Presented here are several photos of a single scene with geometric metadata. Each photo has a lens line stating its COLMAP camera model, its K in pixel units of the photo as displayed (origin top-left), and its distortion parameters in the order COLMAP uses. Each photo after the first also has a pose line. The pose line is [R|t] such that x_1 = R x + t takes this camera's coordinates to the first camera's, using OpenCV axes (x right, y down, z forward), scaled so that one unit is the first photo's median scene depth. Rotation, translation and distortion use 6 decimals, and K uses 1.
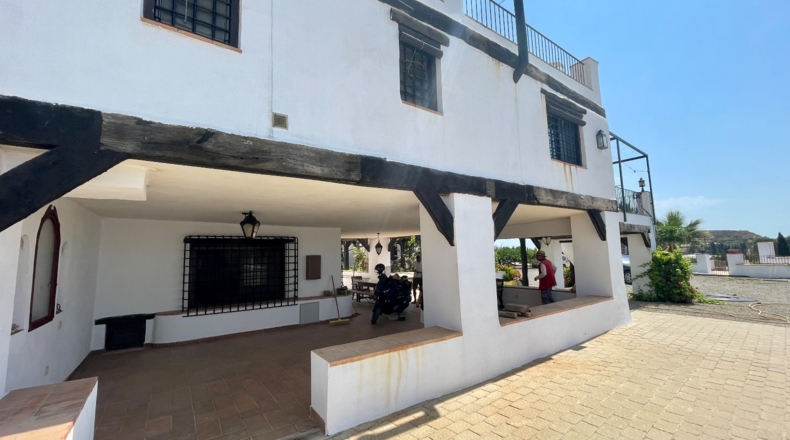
lens RADIAL K [[322.2, 0, 393.6], [0, 322.2, 217.2], [0, 0, 1]] dist [0.000161, 0.000325]
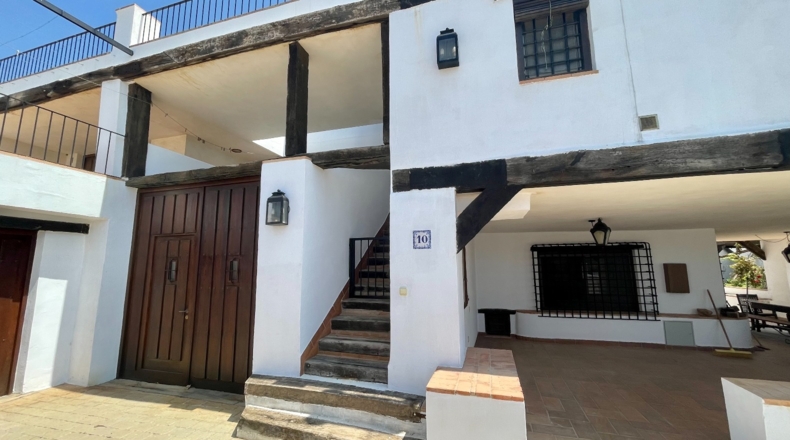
lens RADIAL K [[322.2, 0, 393.6], [0, 322.2, 217.2], [0, 0, 1]] dist [0.000161, 0.000325]
pose [[0.616279, -0.099281, -0.781244, -0.065234], [0.081464, 0.994737, -0.062150, -0.012942], [0.783303, -0.025342, 0.621124, -0.136224]]
